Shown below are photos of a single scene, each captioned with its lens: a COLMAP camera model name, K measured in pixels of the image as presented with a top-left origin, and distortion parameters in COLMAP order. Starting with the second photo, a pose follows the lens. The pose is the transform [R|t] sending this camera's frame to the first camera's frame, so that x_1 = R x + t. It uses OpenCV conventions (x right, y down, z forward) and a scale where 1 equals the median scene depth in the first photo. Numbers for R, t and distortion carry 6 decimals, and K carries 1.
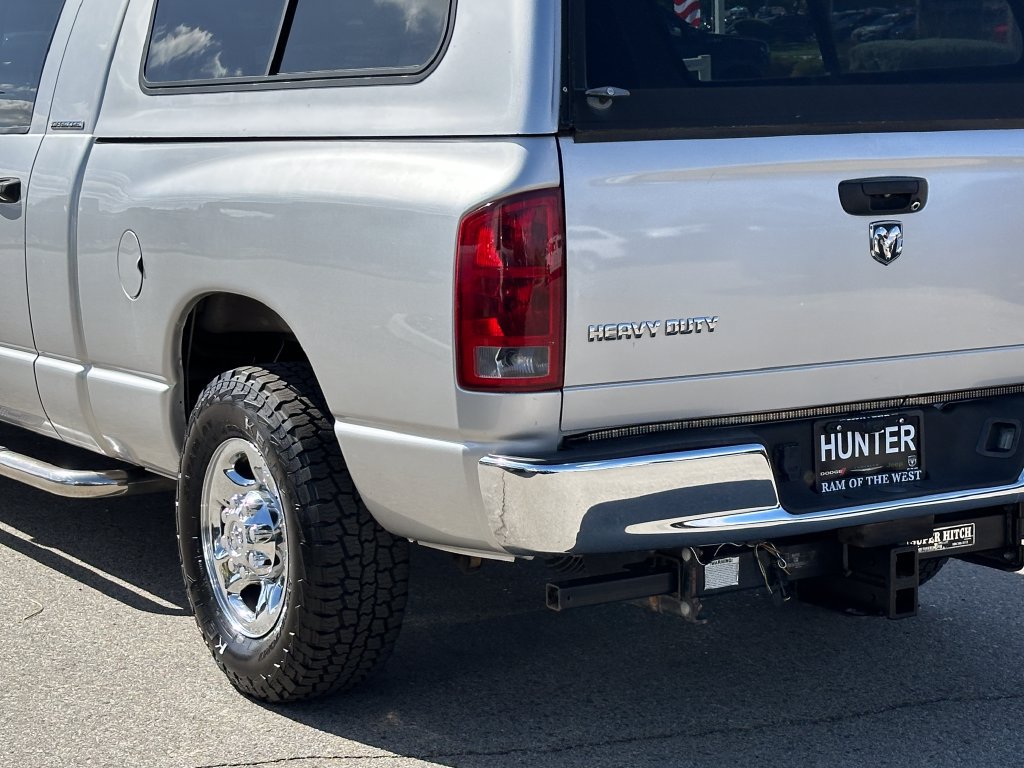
lens RADIAL K [[2175.5, 0, 510.6], [0, 2175.5, 406.8], [0, 0, 1]] dist [0.130717, -0.169436]
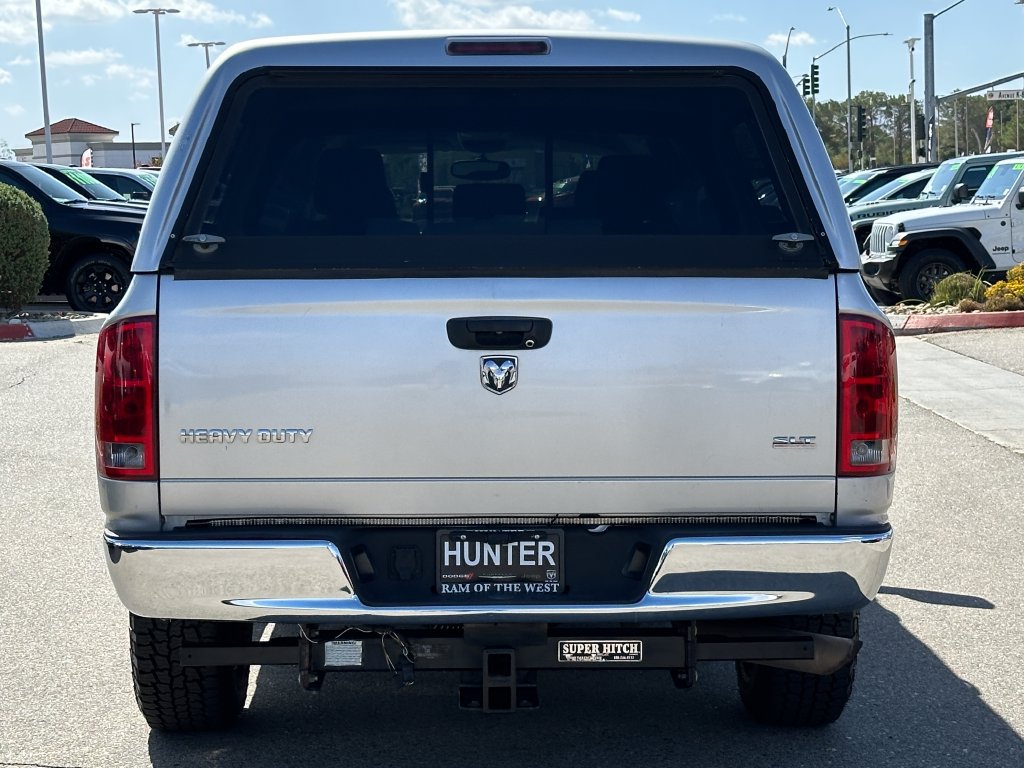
lens RADIAL K [[2175.5, 0, 510.6], [0, 2175.5, 406.8], [0, 0, 1]] dist [0.130717, -0.169436]
pose [[0.860731, 0.054325, -0.506152, 0.746373], [-0.079175, 0.996476, -0.027689, -0.028482], [0.502865, 0.063907, 0.861999, 0.041905]]
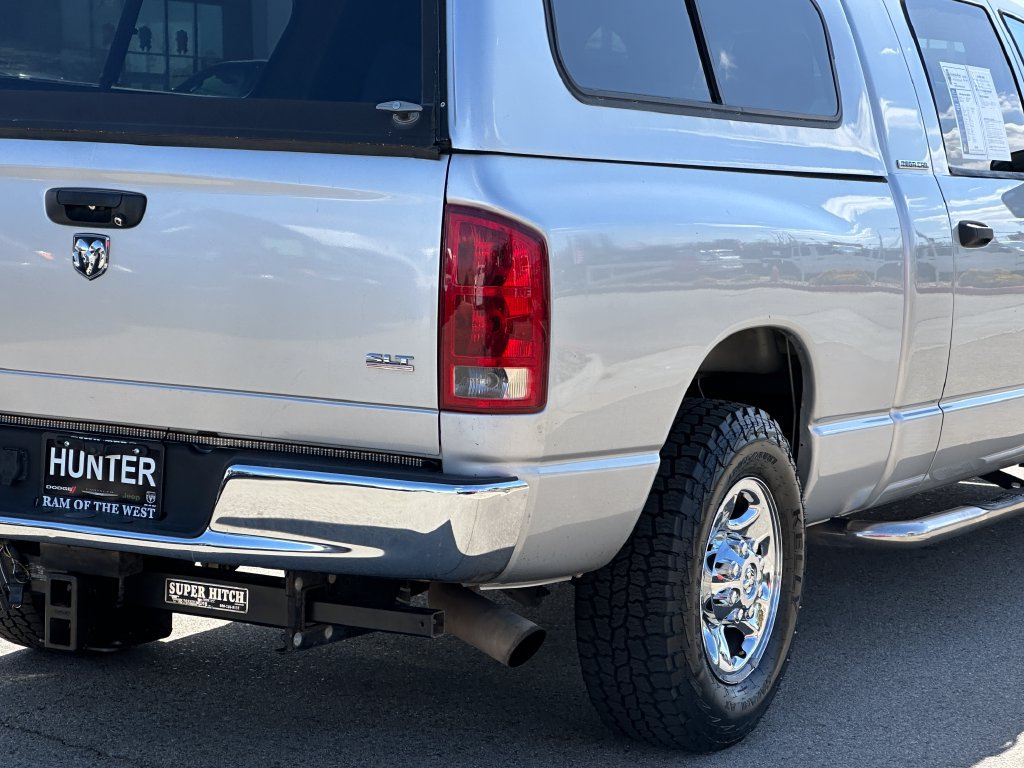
lens RADIAL K [[2547.1, 0, 512.0], [0, 2547.1, 384.0], [0, 0, 1]] dist [-0.105068, 5.406932]
pose [[0.487473, 0.110625, -0.866102, 1.244760], [-0.161849, 0.986199, 0.034870, -0.089322], [0.858006, 0.123179, 0.498650, 0.609595]]
